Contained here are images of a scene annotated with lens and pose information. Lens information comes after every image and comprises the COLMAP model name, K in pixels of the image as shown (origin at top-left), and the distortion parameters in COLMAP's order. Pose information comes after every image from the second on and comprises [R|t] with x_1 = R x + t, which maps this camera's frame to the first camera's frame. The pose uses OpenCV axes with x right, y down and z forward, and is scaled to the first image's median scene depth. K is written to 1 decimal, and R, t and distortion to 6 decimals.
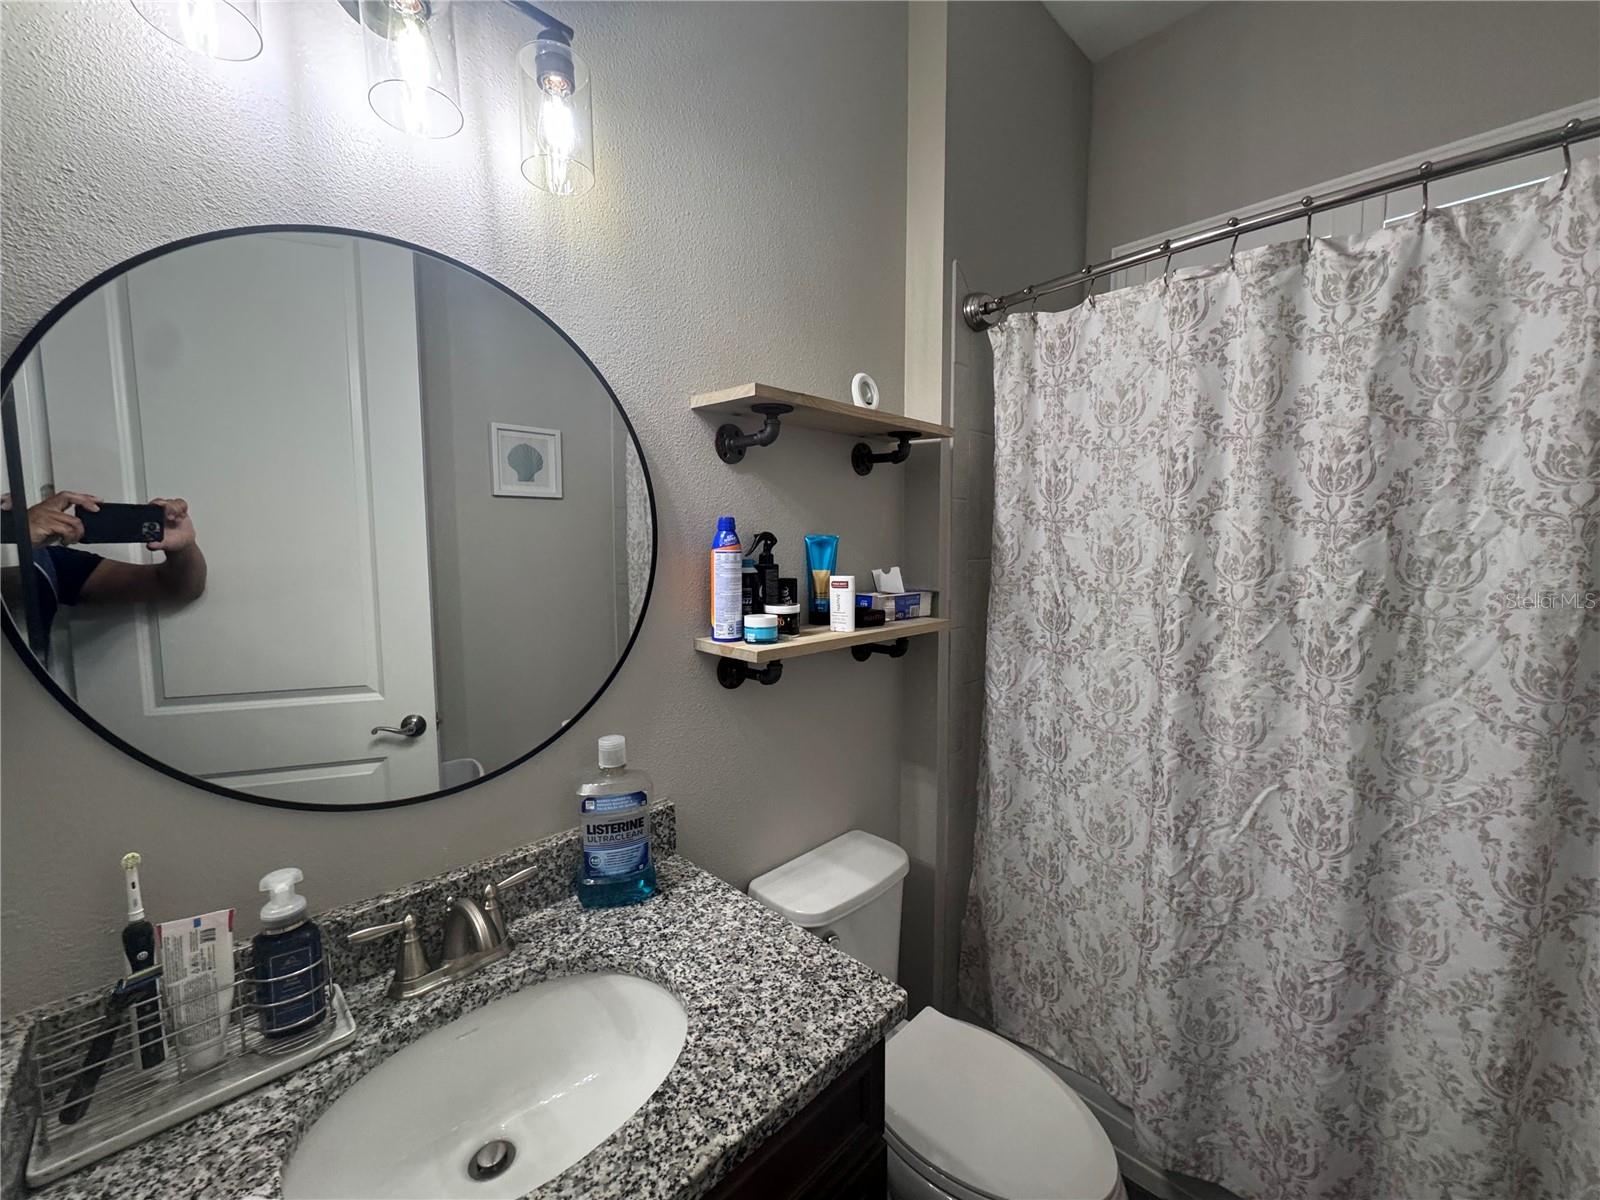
lens RADIAL K [[642.2, 0, 799.8], [0, 642.2, 599.1], [0, 0, 1]] dist [-0.004685, 0.000655]
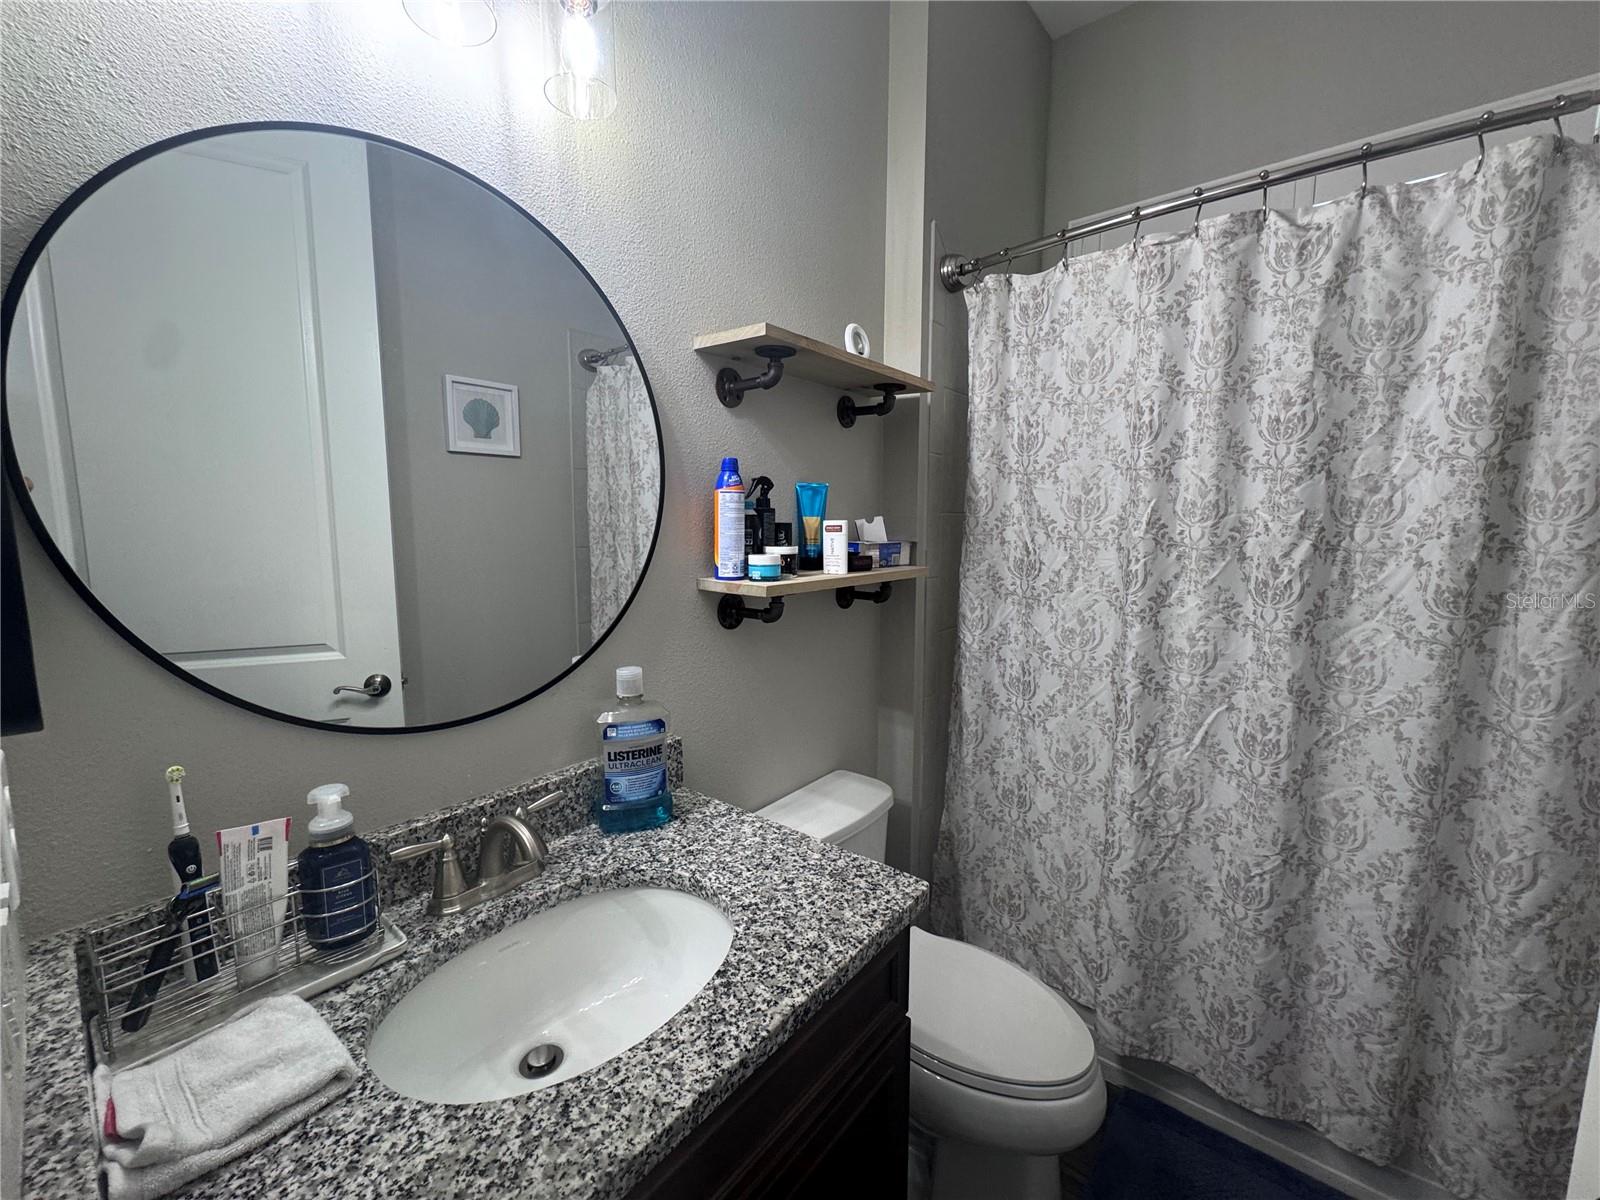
lens RADIAL K [[642.2, 0, 802.1], [0, 642.2, 597.7], [0, 0, 1]] dist [-0.004685, 0.000655]
pose [[0.994658, -0.007036, 0.102990, -0.121037], [0.003940, 0.999535, 0.030237, 0.072367], [-0.103154, -0.029670, 0.994223, -0.038627]]
